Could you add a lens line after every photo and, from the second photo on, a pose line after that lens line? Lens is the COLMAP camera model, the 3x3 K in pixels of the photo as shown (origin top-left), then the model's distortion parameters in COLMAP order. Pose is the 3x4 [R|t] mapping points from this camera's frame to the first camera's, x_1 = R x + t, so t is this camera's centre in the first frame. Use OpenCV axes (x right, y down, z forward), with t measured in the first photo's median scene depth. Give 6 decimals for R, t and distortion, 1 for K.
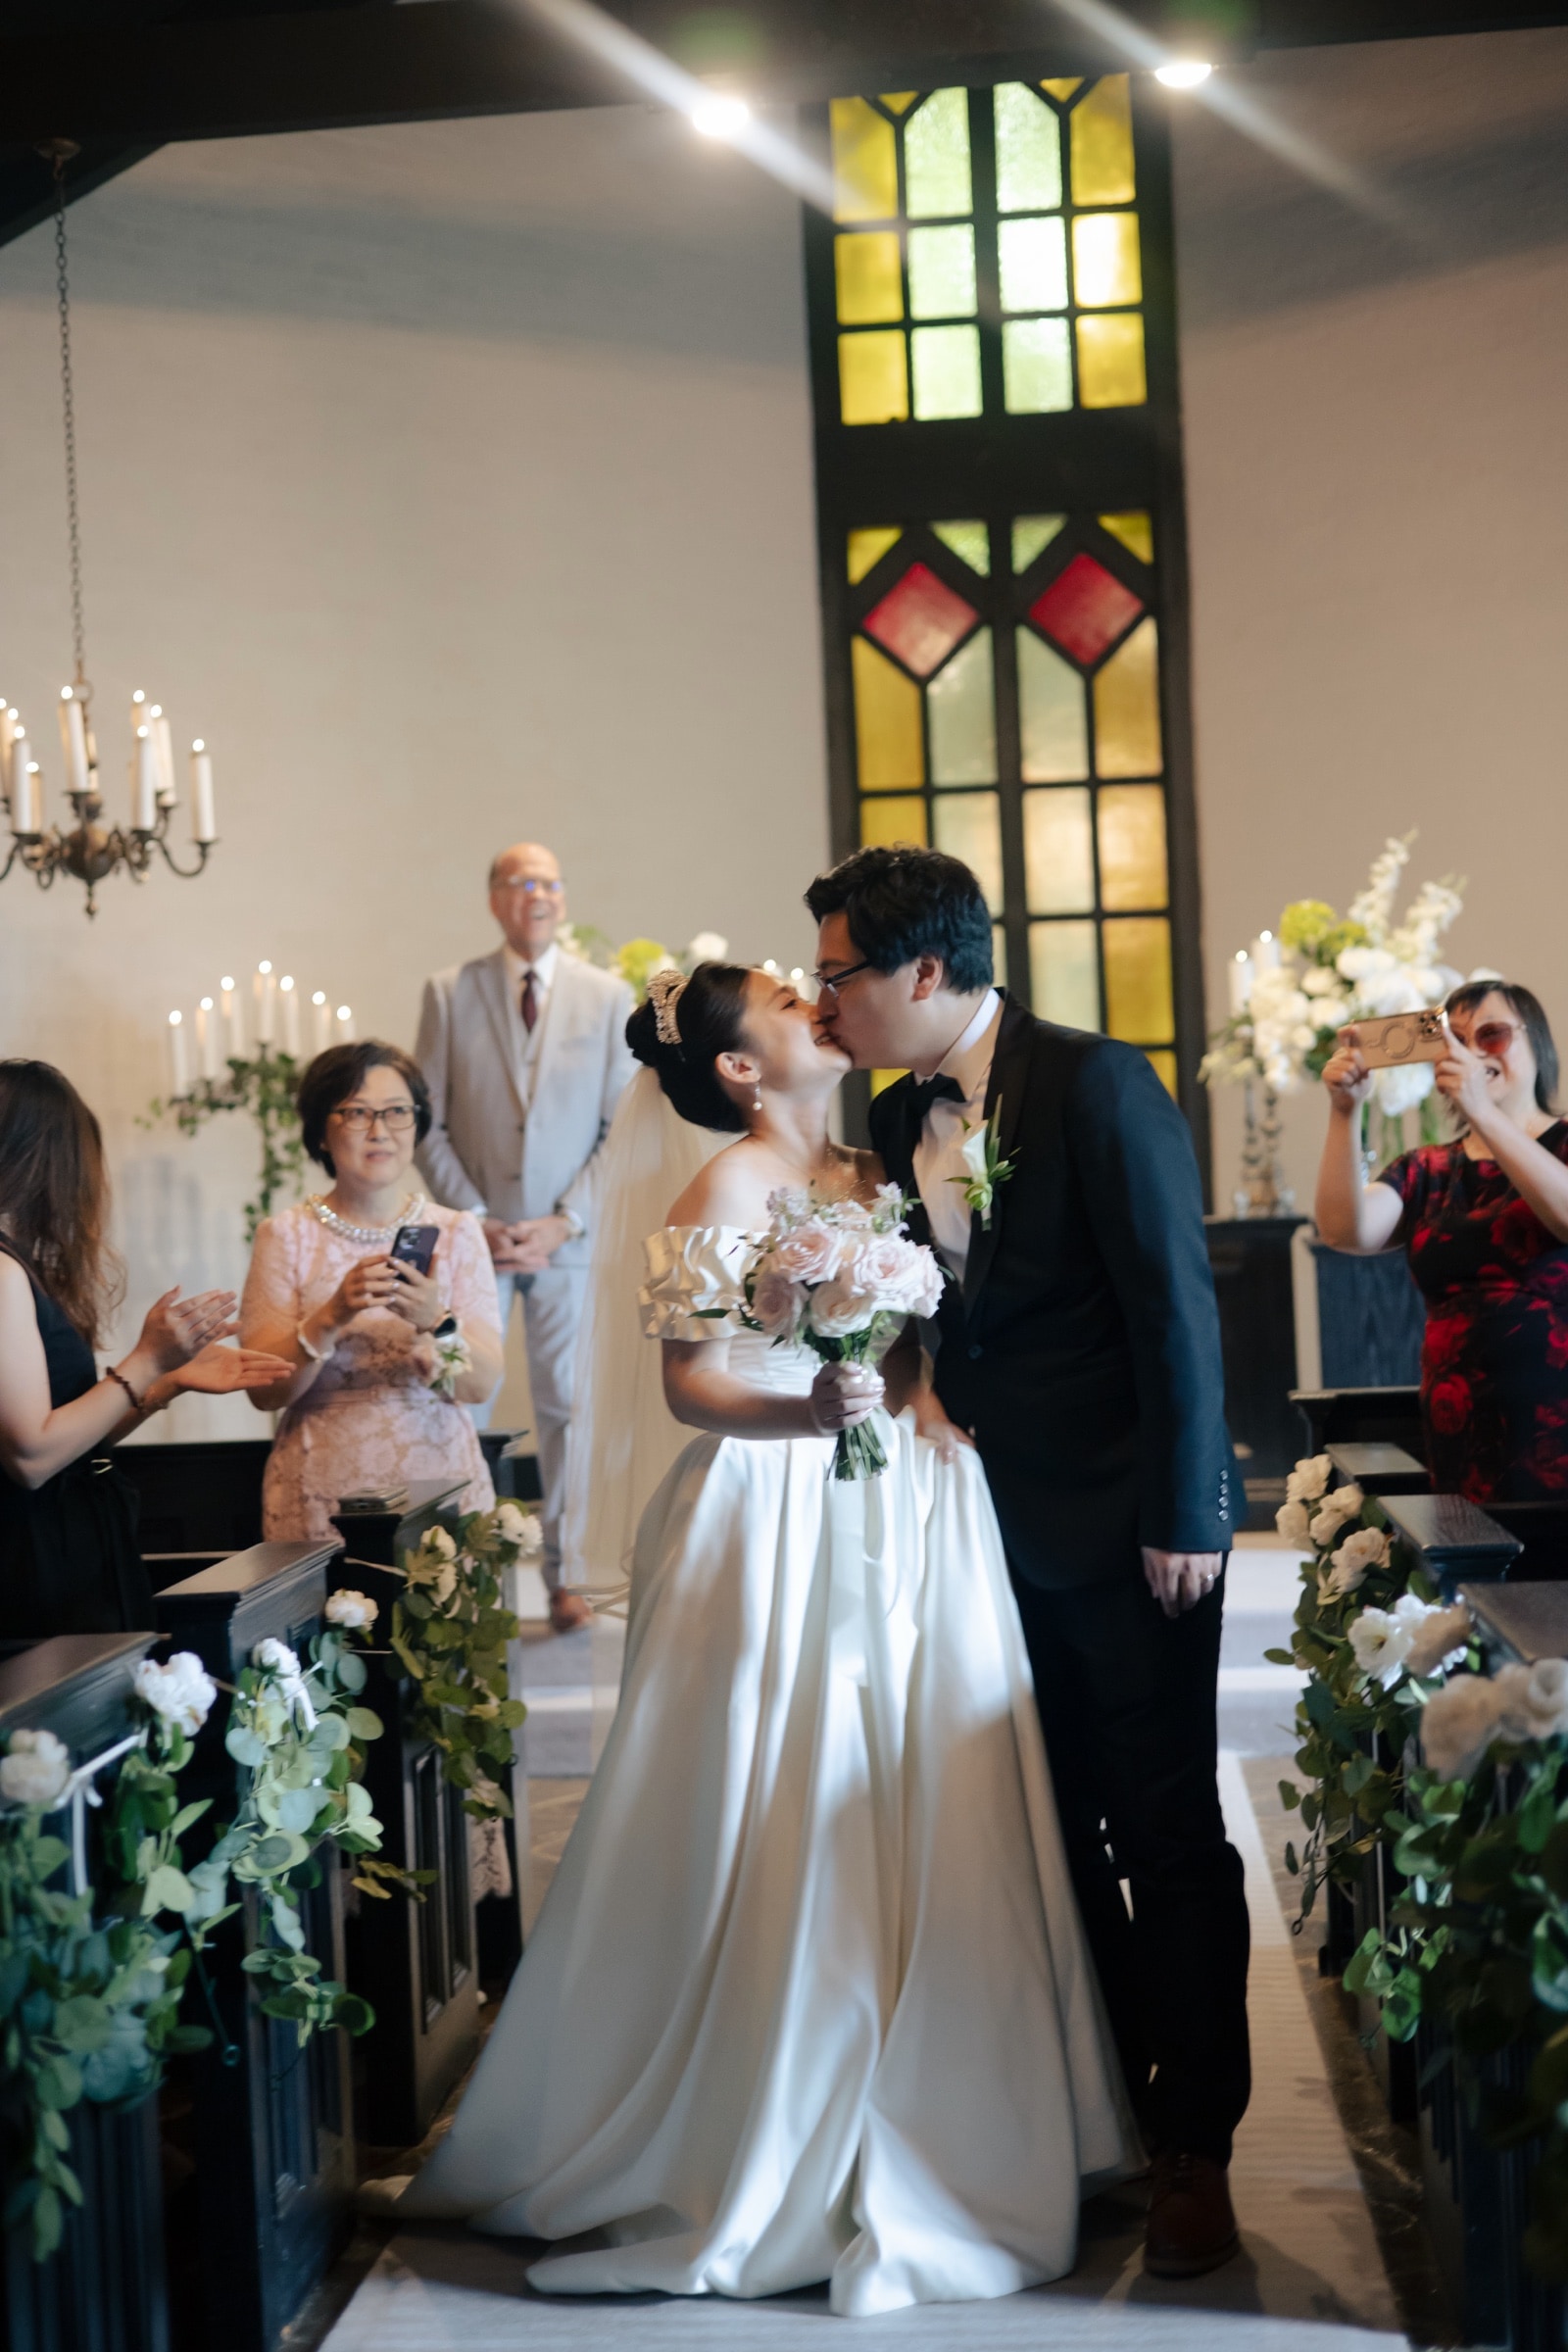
lens RADIAL K [[3293.5, 0, 779.0], [0, 3293.5, 1193.9], [0, 0, 1]] dist [-0.002659, 0.000000]
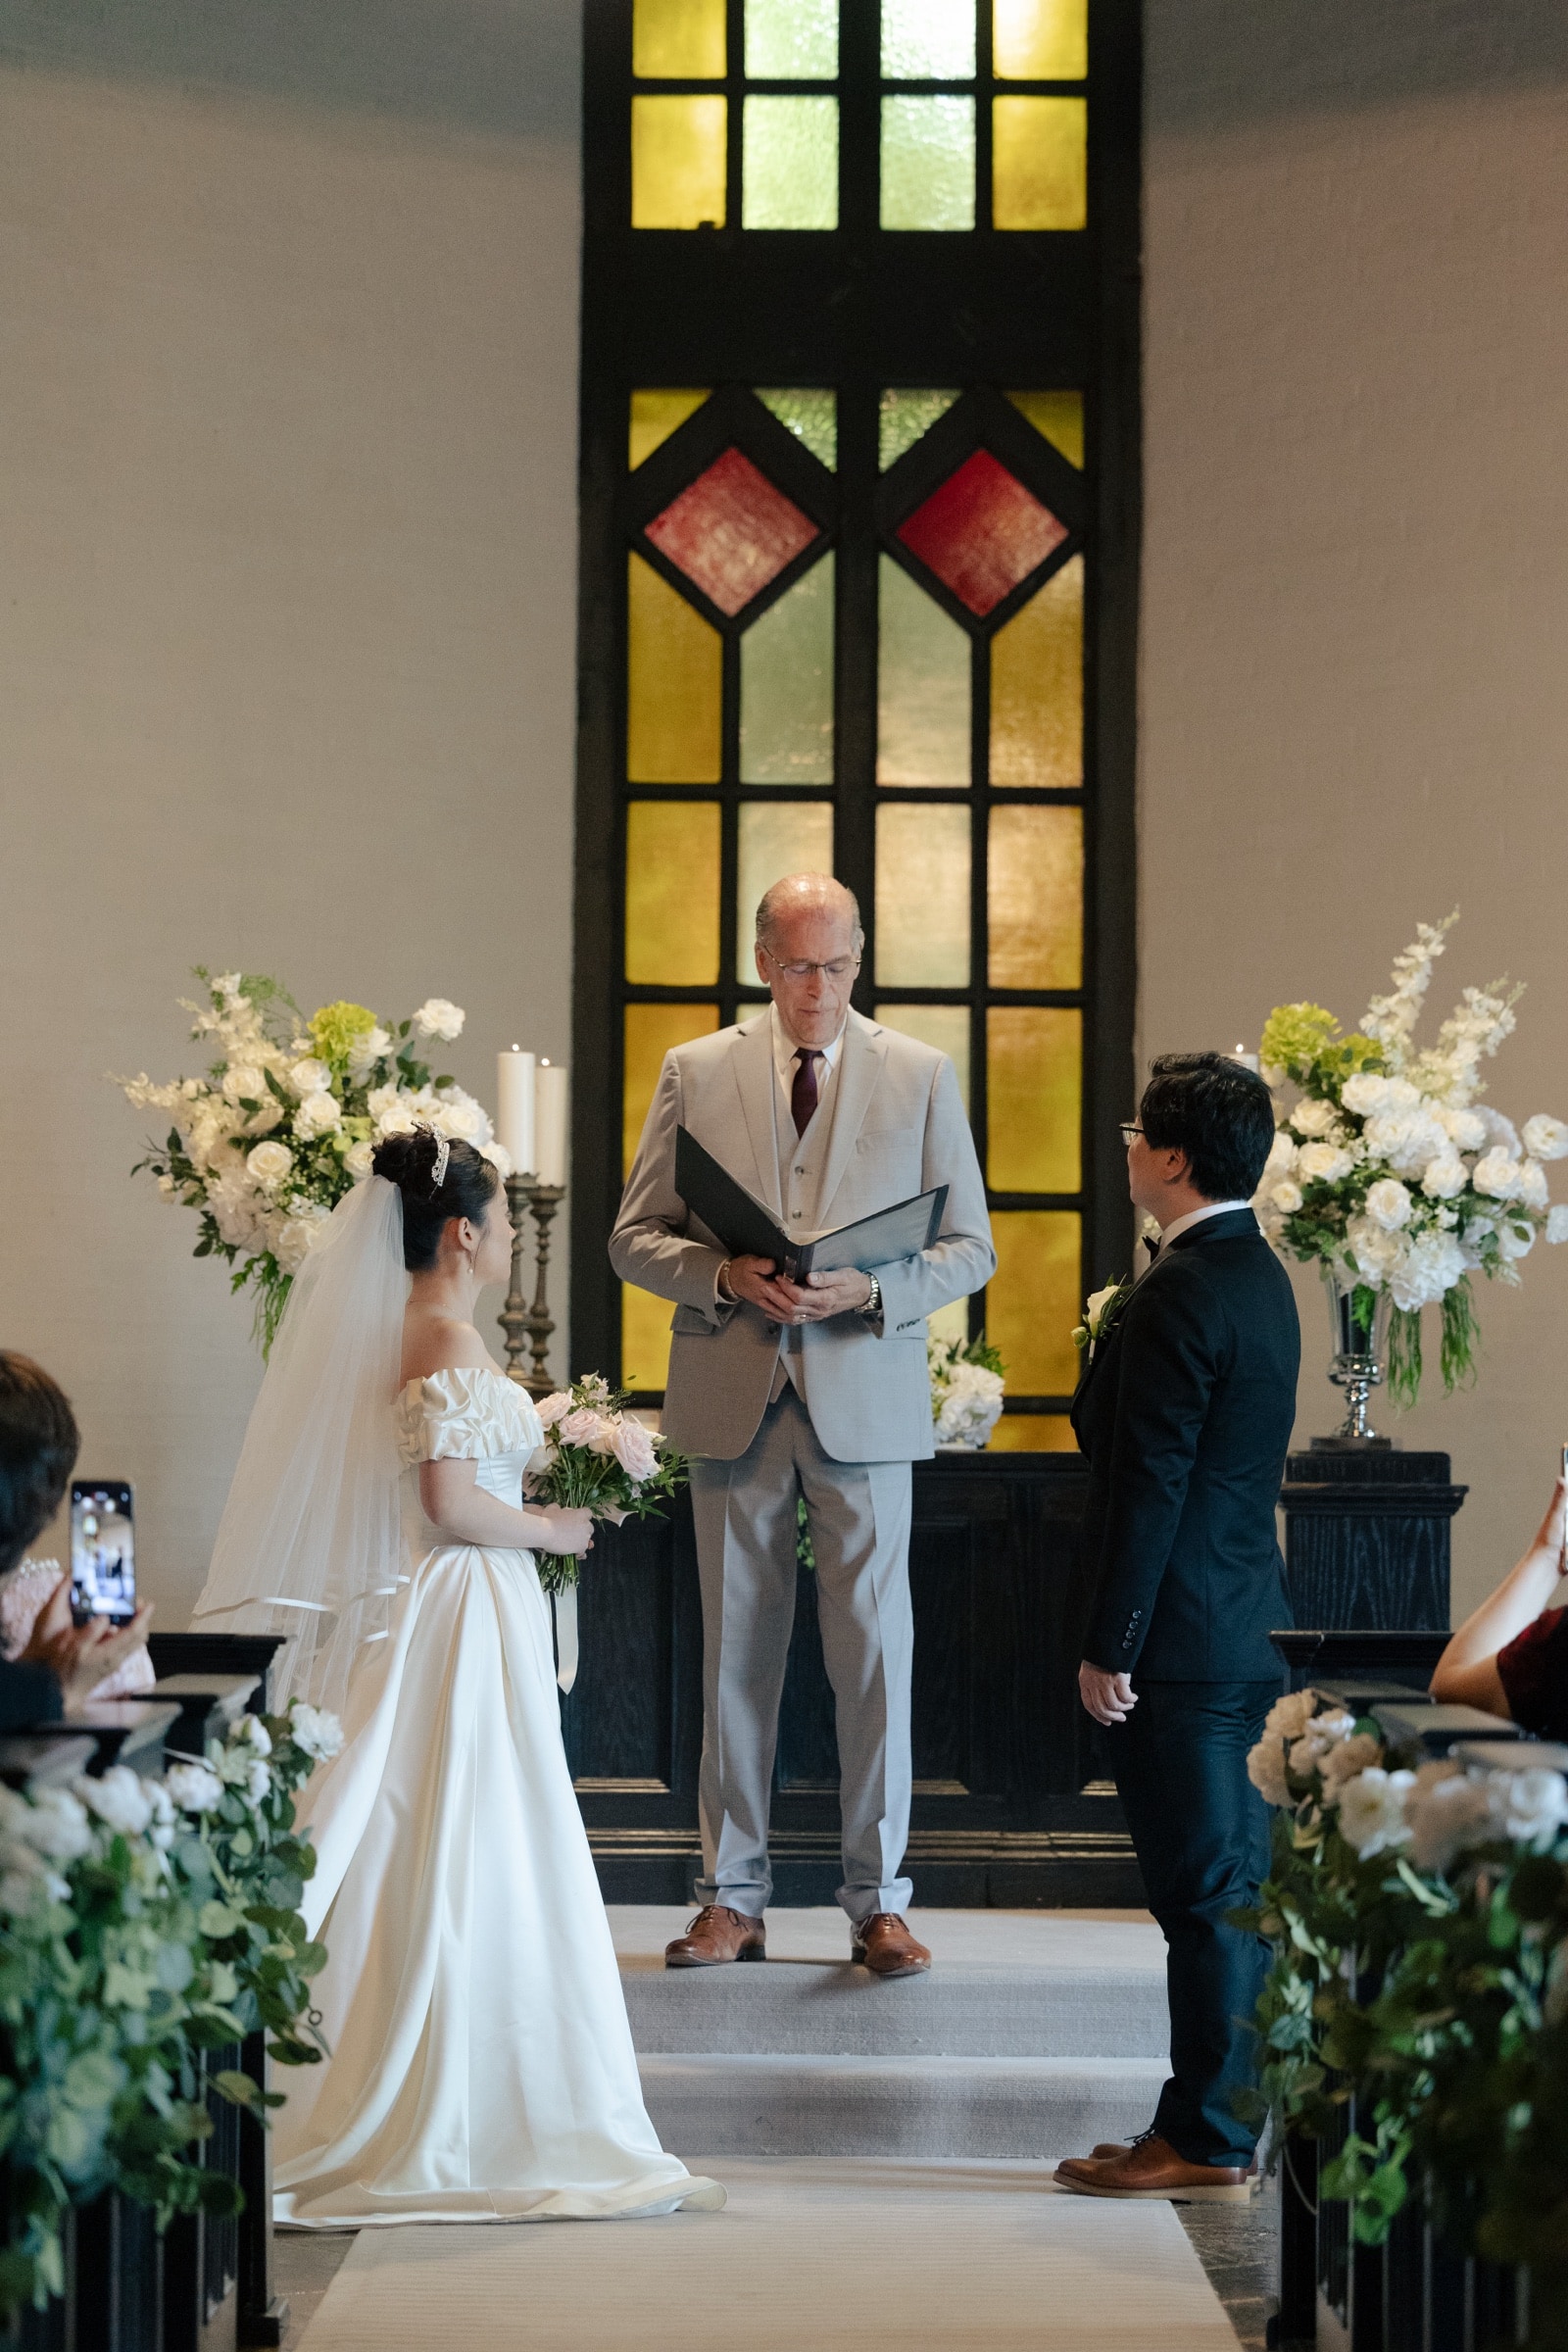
lens RADIAL K [[6192.1, 0, 791.3], [0, 6192.1, 1183.1], [0, 0, 1]] dist [-0.055007, 0.000000]
pose [[0.994931, 0.055932, 0.083571, -0.042167], [-0.051908, 0.997421, -0.049576, 0.015527], [-0.086128, 0.044987, 0.995268, -0.227862]]
